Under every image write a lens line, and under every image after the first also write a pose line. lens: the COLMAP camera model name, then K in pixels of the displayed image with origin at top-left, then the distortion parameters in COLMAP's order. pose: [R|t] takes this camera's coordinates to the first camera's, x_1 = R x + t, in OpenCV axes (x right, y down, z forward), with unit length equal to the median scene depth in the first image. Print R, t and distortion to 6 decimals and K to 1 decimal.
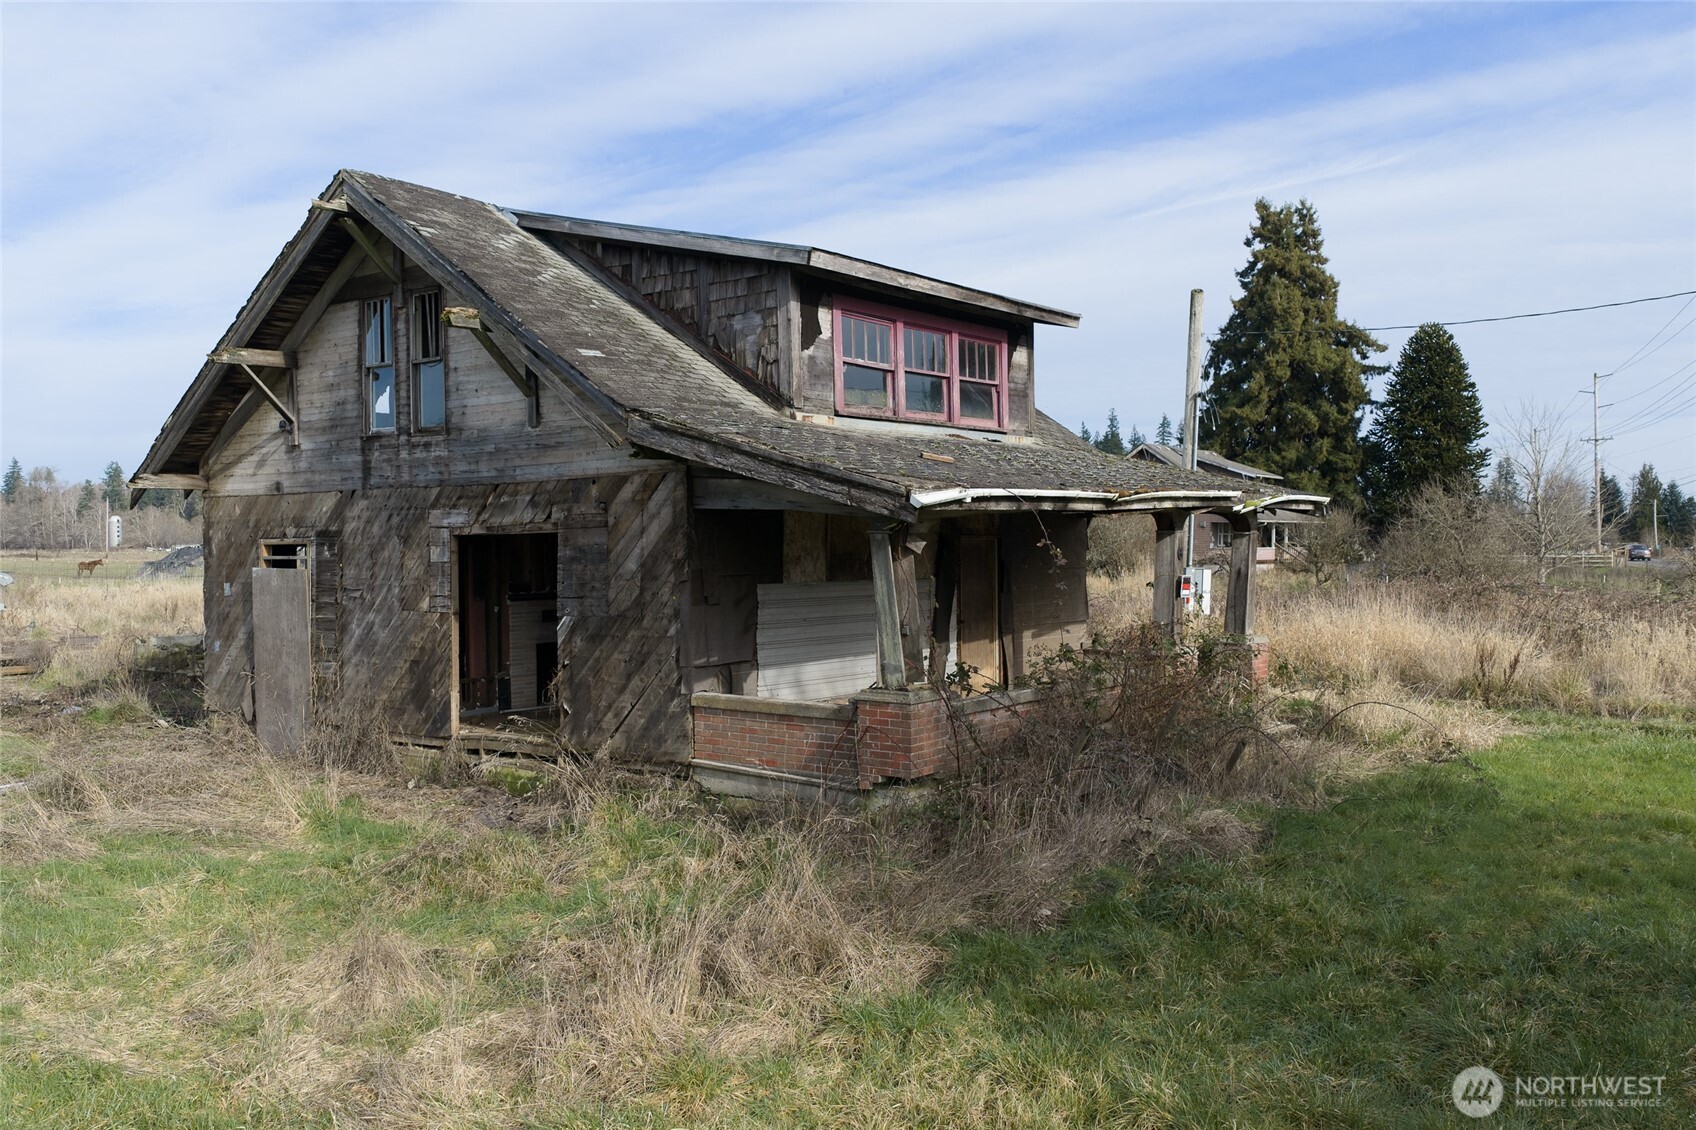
lens RADIAL K [[1432.7, 0, 848.0], [0, 1432.7, 565.0], [0, 0, 1]] dist [0.045839, -0.102215]
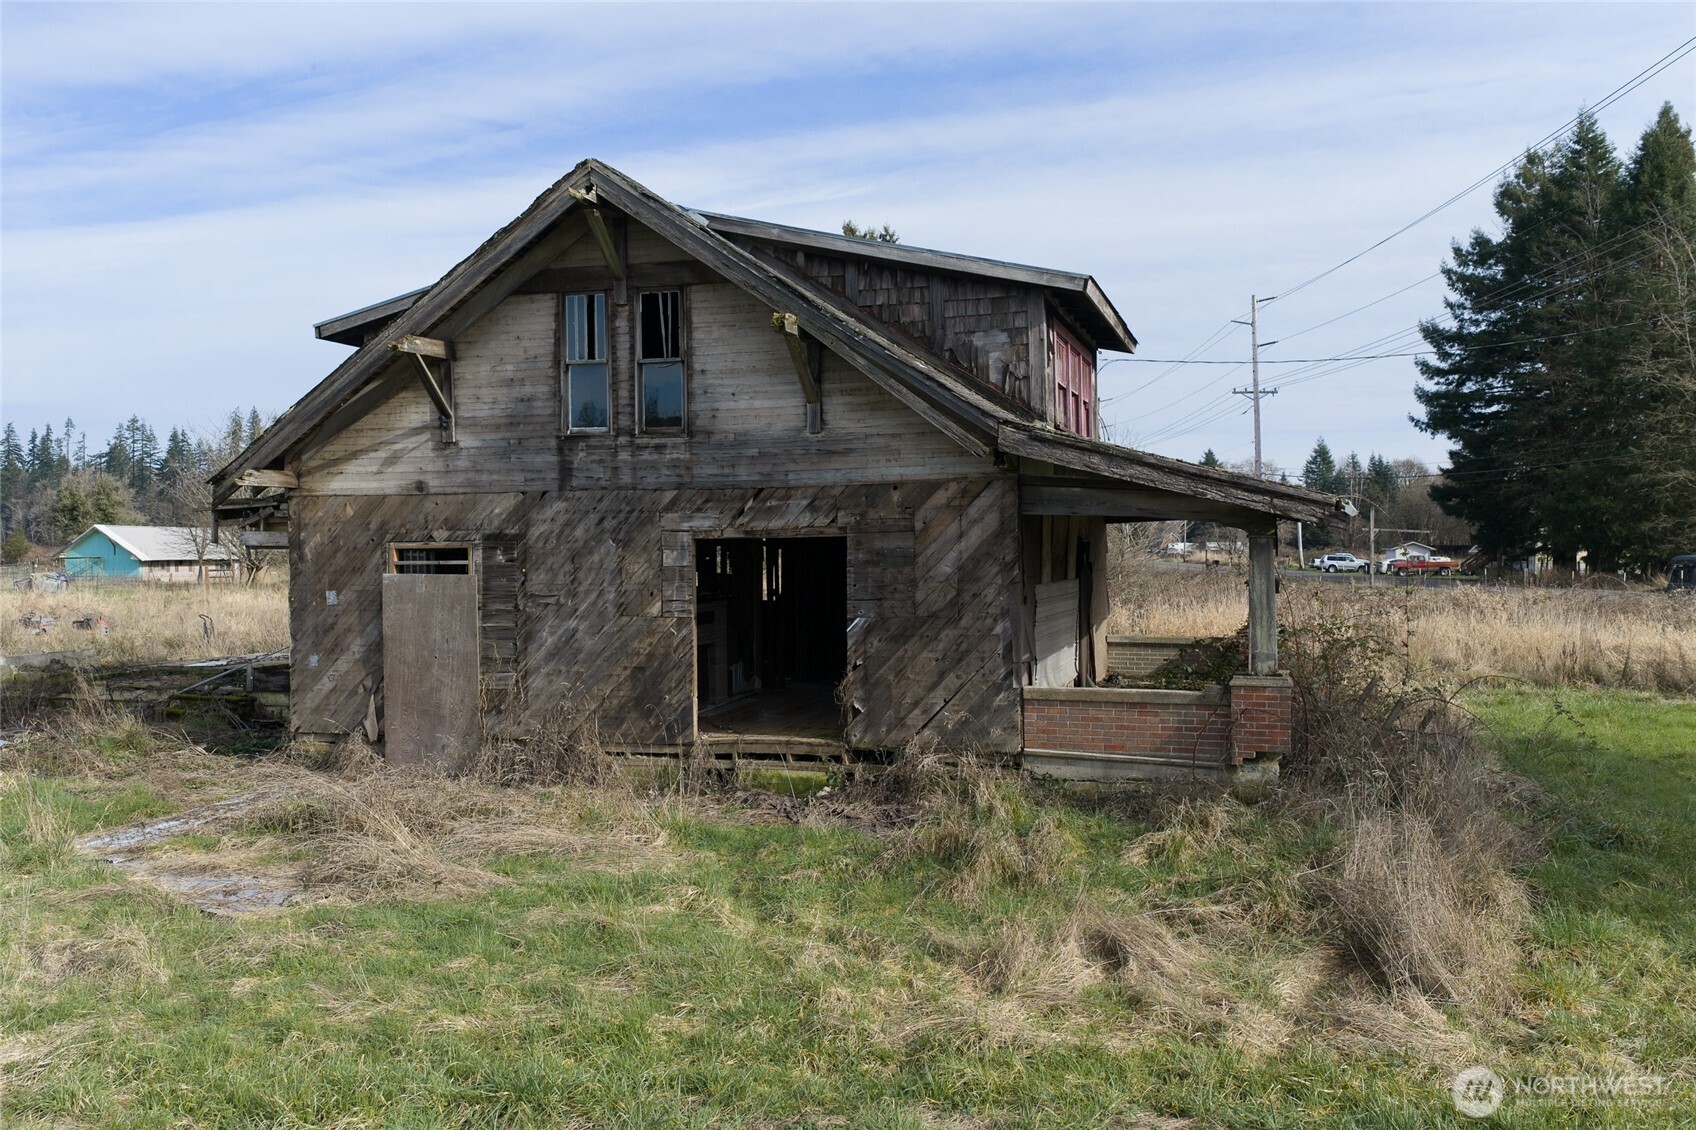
lens RADIAL K [[1432.7, 0, 848.0], [0, 1432.7, 565.0], [0, 0, 1]] dist [0.045839, -0.102215]
pose [[0.934073, -0.004538, 0.357052, -0.521849], [0.005670, 0.999982, -0.002122, -0.000084], [-0.357036, 0.004007, 0.934082, 0.040419]]
